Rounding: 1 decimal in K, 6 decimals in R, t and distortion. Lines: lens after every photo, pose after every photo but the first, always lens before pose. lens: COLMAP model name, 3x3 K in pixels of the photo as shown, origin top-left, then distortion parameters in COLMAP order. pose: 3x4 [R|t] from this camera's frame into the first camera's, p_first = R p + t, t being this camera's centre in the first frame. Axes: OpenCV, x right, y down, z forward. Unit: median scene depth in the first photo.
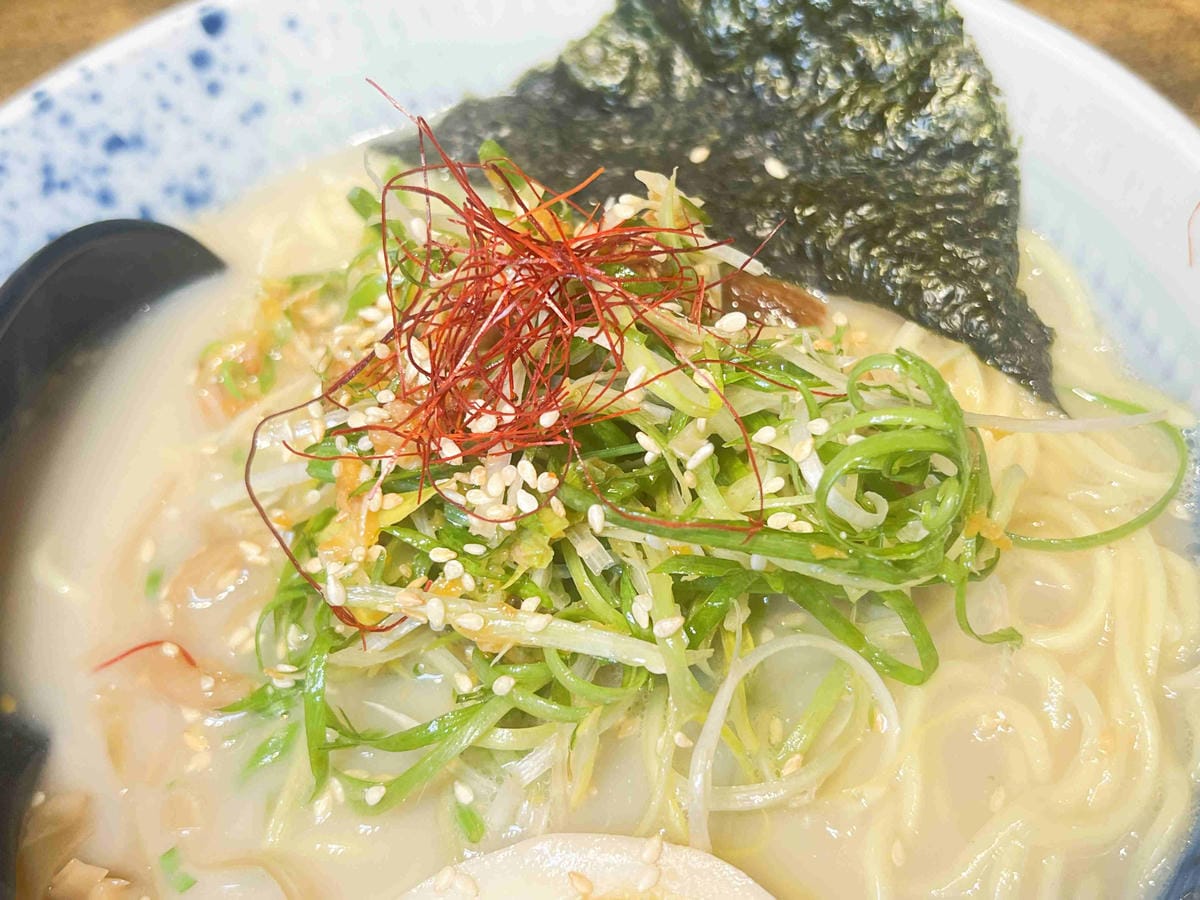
lens RADIAL K [[1440.2, 0, 600.0], [0, 1440.2, 450.0], [0, 0, 1]] dist [0.210963, -0.848105]
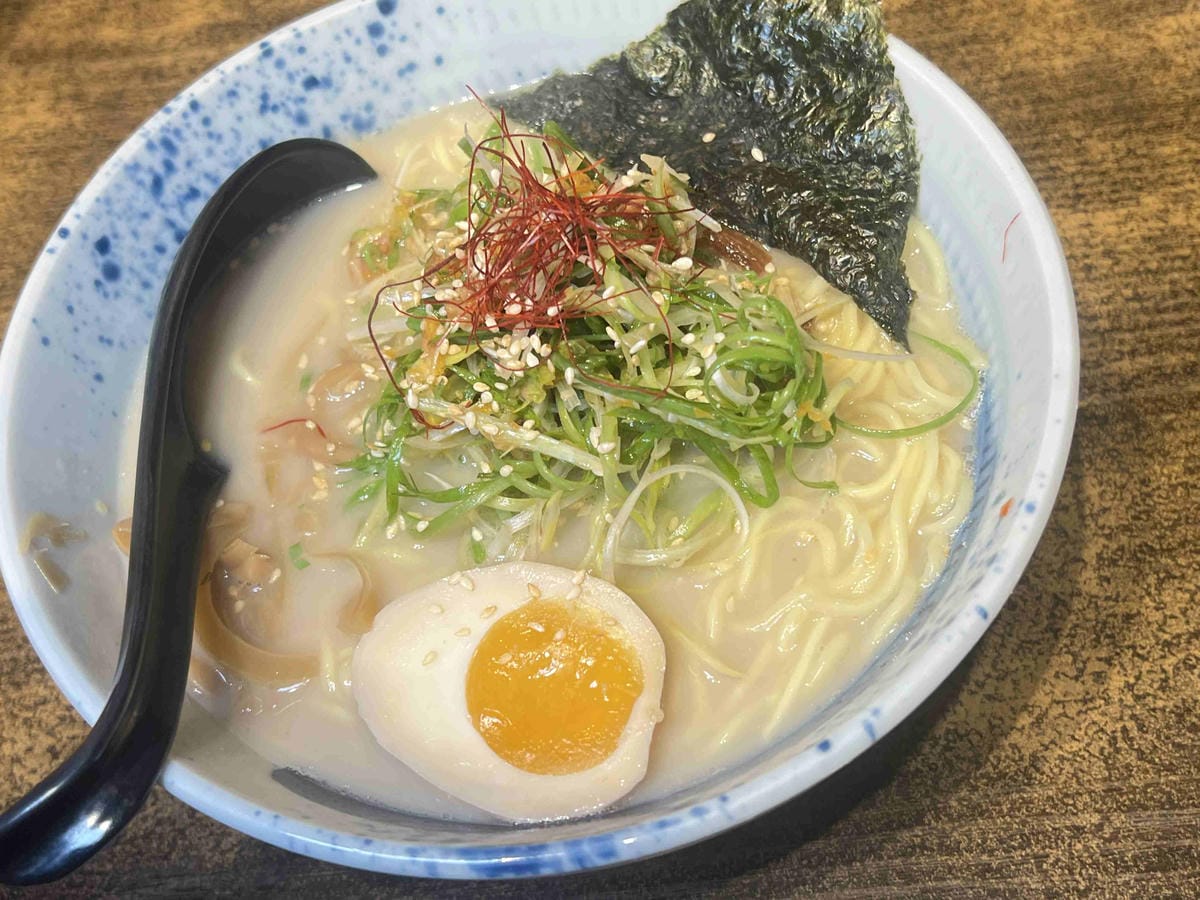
lens RADIAL K [[1440.2, 0, 600.0], [0, 1440.2, 450.0], [0, 0, 1]] dist [0.210963, -0.848105]
pose [[0.986168, 0.136782, -0.093612, 0.166644], [-0.128579, 0.987726, 0.088683, -0.016012], [0.104593, -0.075419, 0.991651, -0.533428]]
